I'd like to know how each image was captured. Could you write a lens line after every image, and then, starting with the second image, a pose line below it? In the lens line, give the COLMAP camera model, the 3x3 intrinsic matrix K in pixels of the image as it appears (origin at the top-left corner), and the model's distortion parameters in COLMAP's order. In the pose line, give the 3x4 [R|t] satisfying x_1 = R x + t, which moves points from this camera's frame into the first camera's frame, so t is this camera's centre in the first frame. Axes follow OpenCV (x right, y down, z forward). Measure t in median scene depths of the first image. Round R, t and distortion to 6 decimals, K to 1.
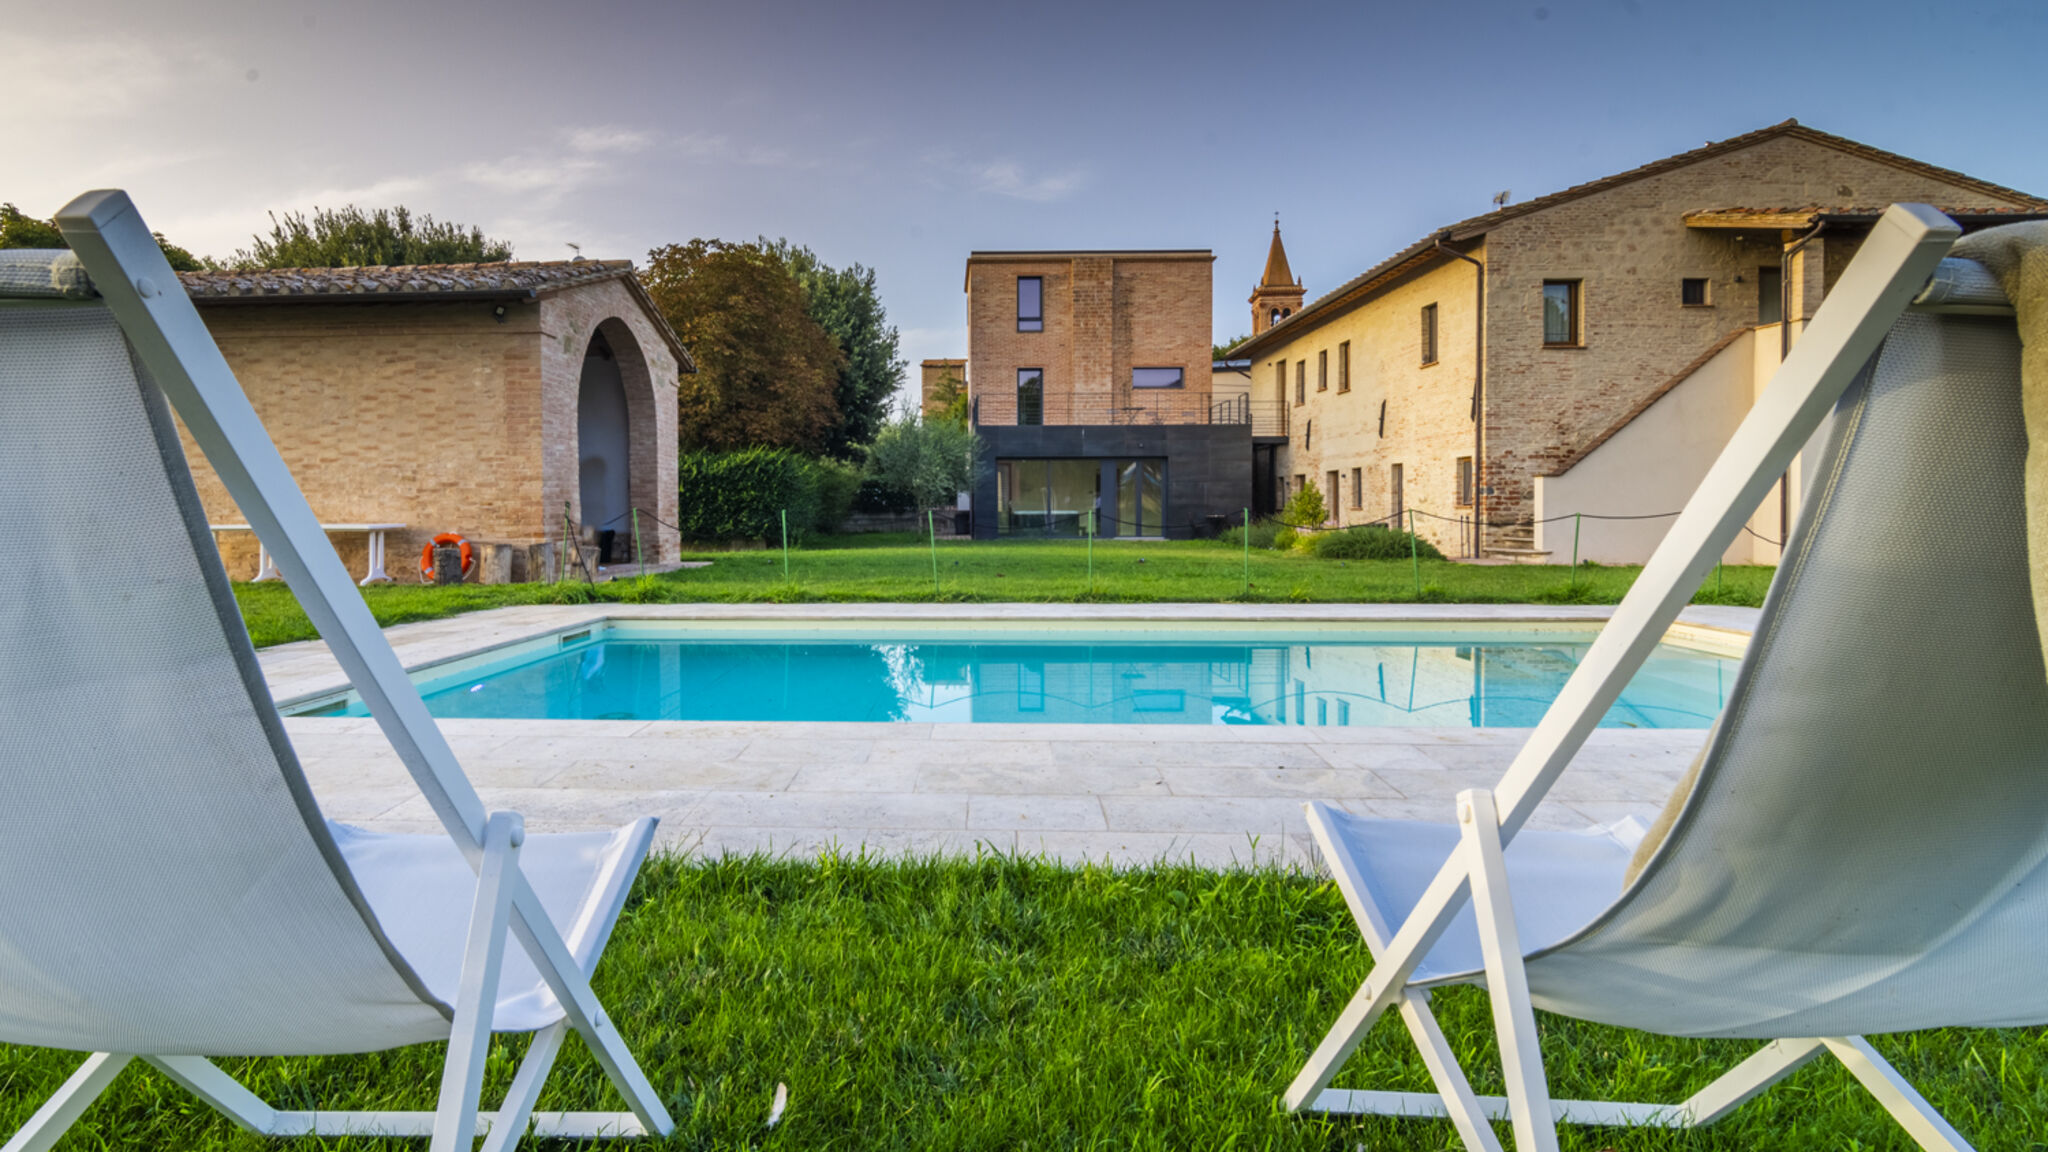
lens RADIAL K [[1018.6, 0, 933.3], [0, 1018.6, 533.2], [0, 0, 1]] dist [-0.000602, 0.001544]
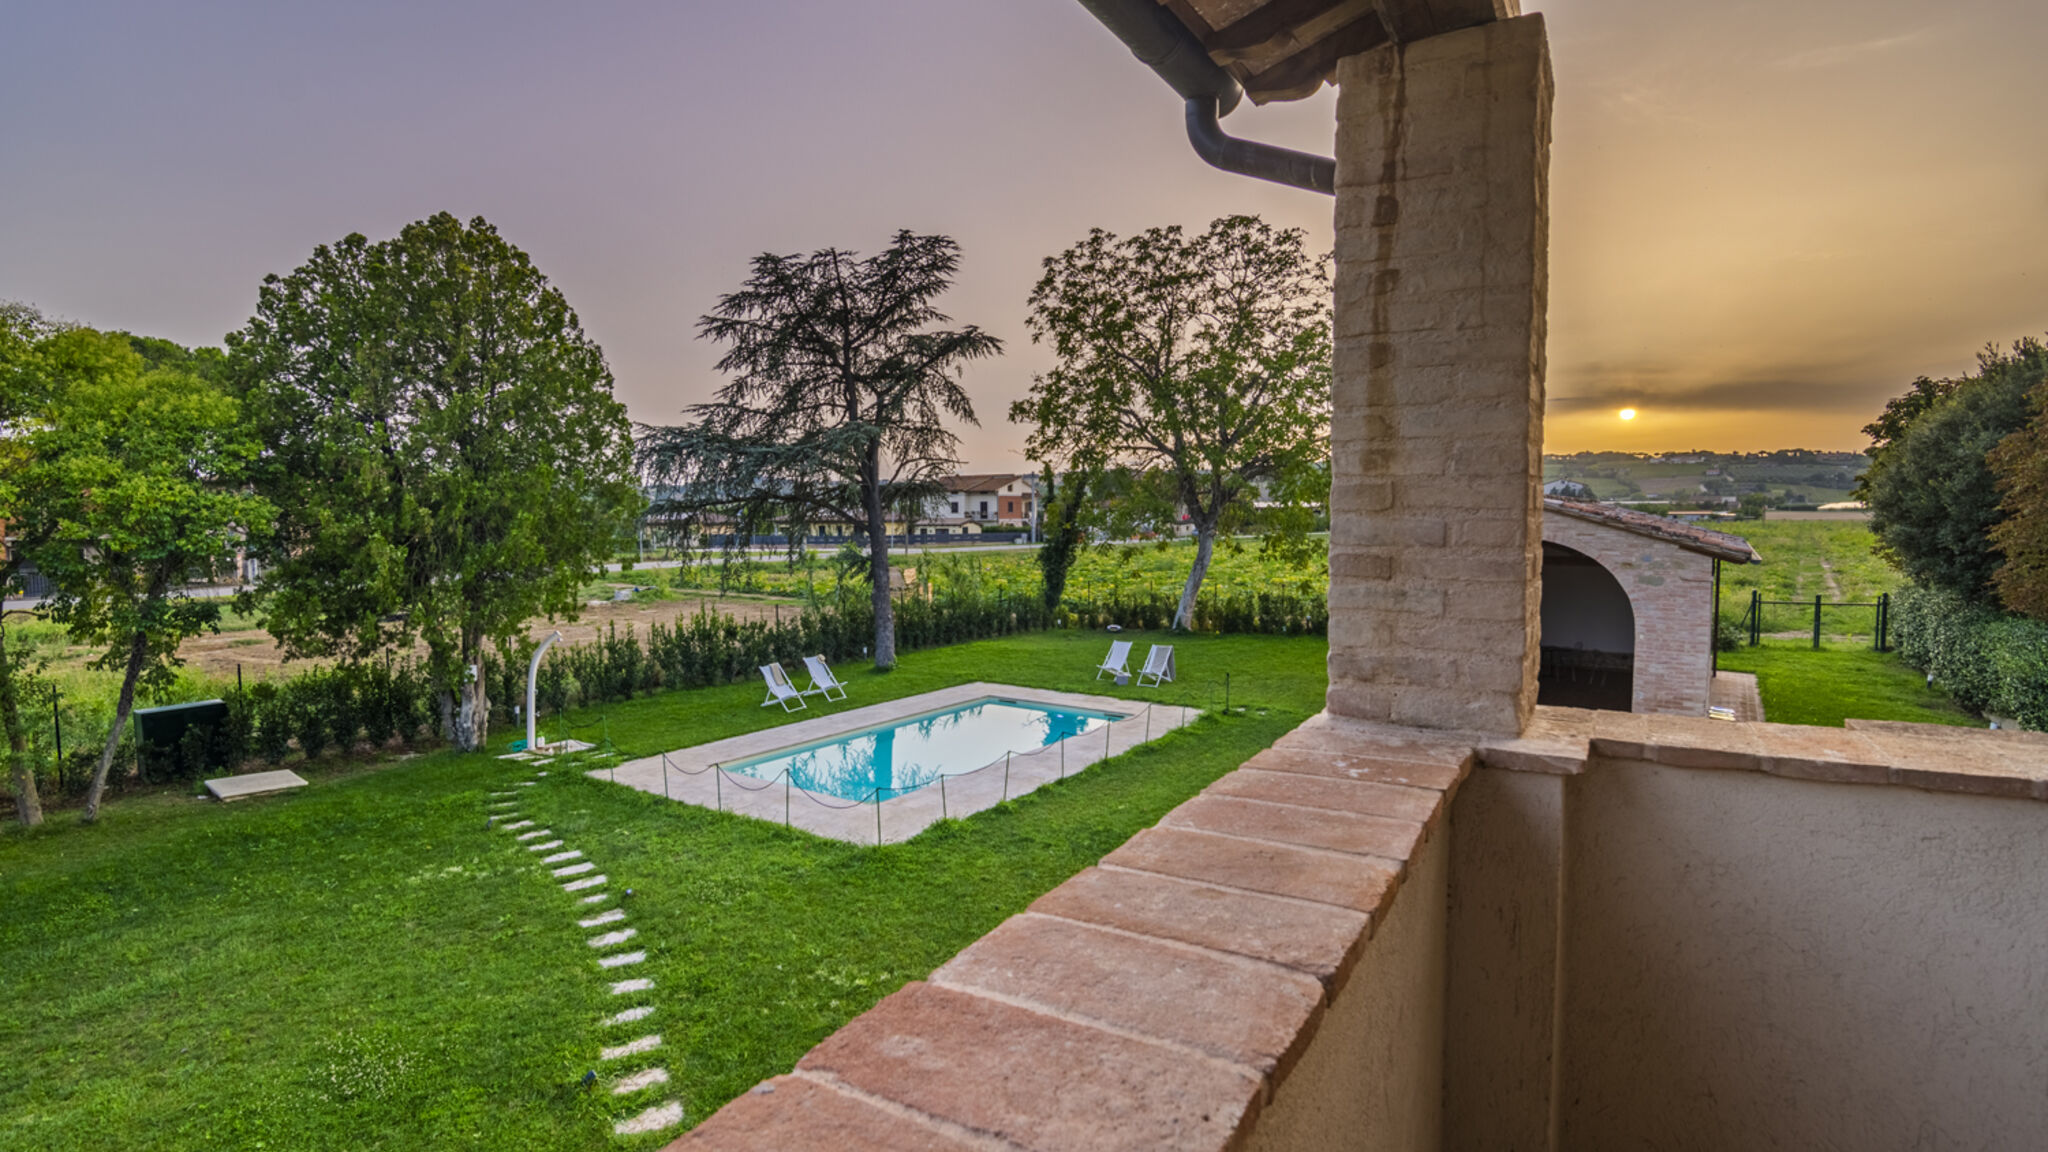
lens RADIAL K [[983.1, 0, 1019.9], [0, 983.1, 567.4], [0, 0, 1]] dist [-0.003813, 0.001590]
pose [[-0.529216, 0.053158, -0.846821, 0.859887], [-0.009786, 0.997587, 0.068738, -0.205361], [0.848431, 0.044664, -0.527418, 0.889513]]
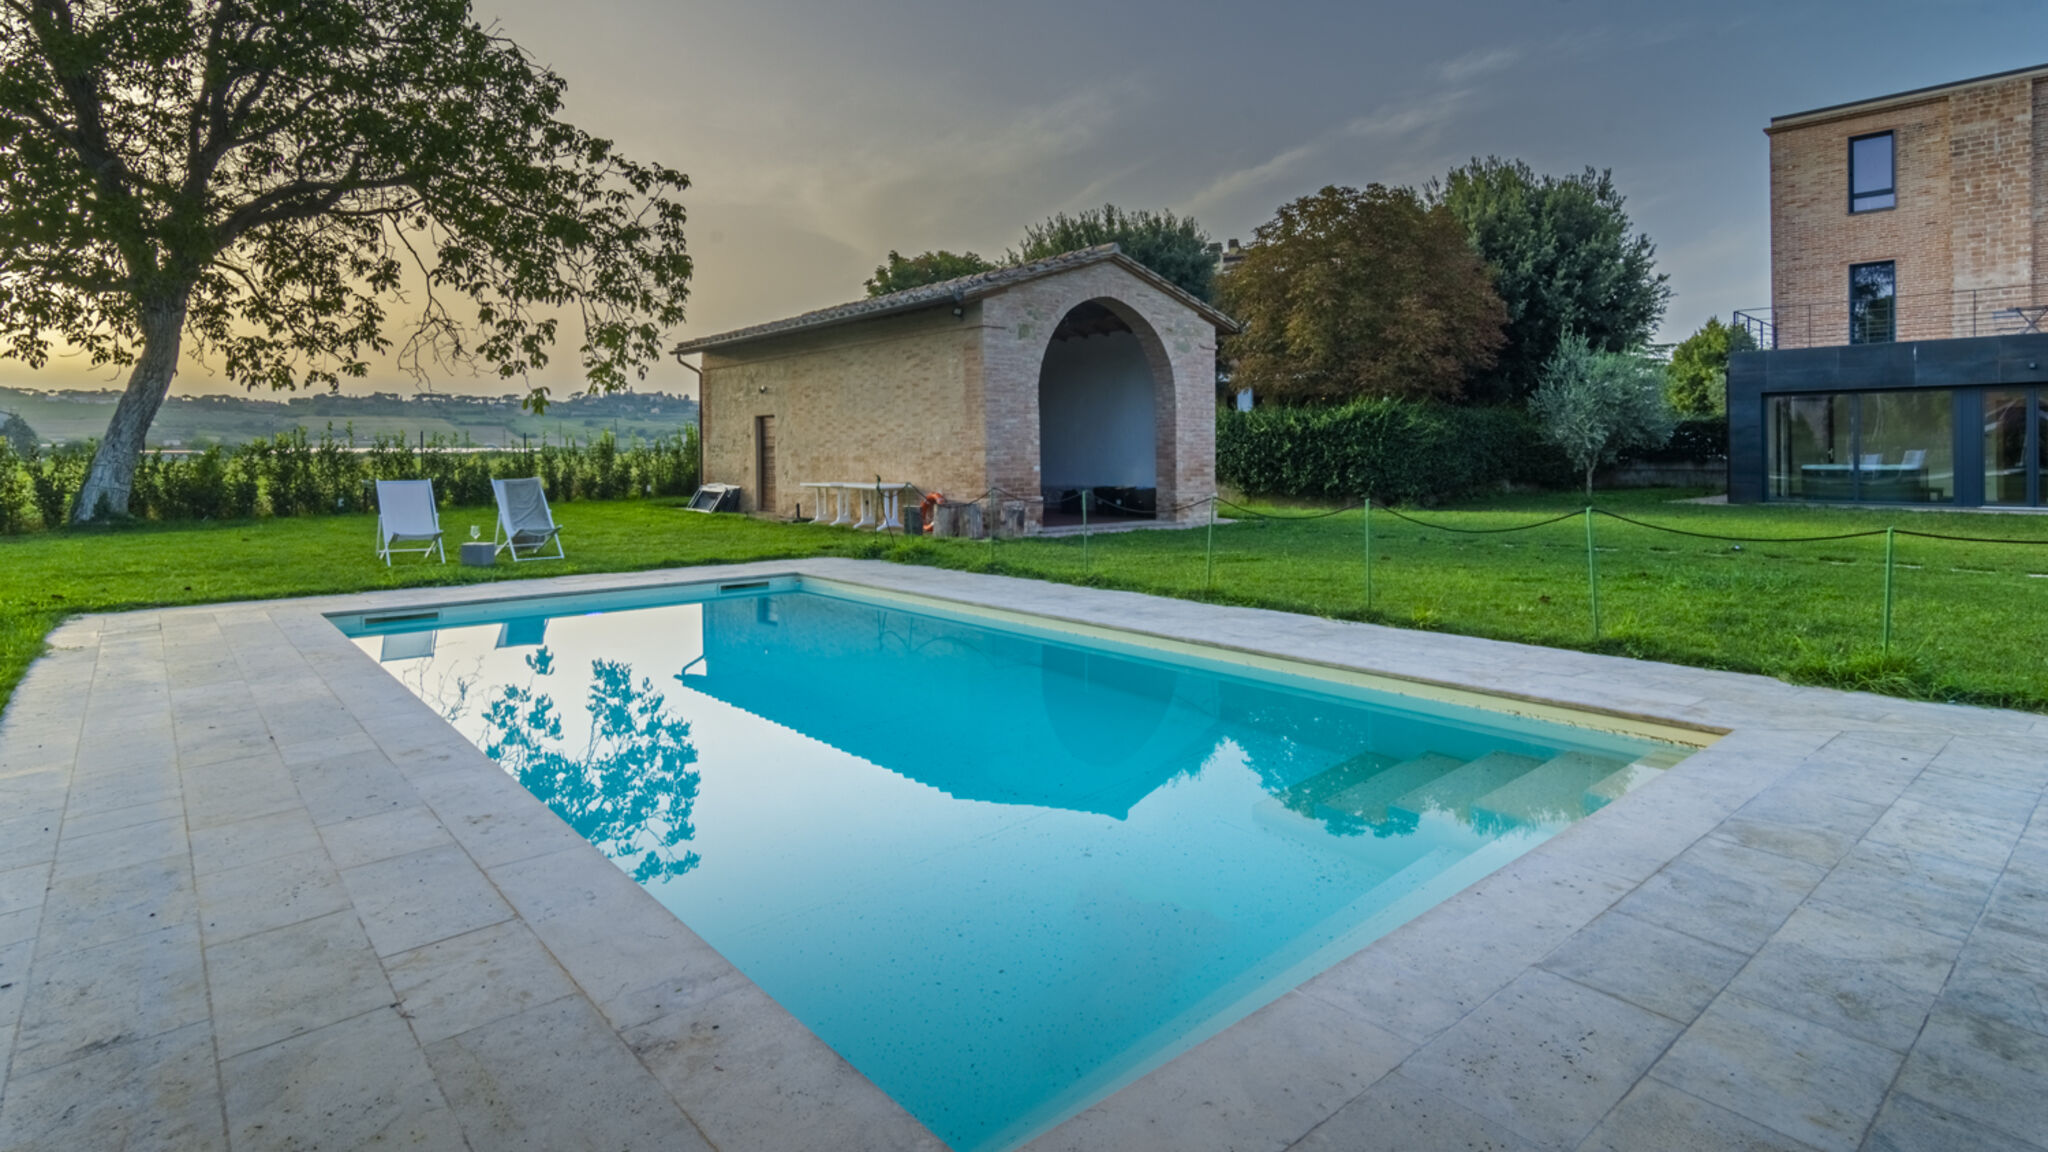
lens RADIAL K [[1022.8, 0, 1024.0], [0, 1022.8, 471.1], [0, 0, 1]] dist [-0.003810, 0.001969]
pose [[0.703499, 0.011684, -0.710600, 0.331962], [-0.010943, 0.999924, 0.005607, -0.023268], [0.710612, 0.003832, 0.703574, 0.130283]]
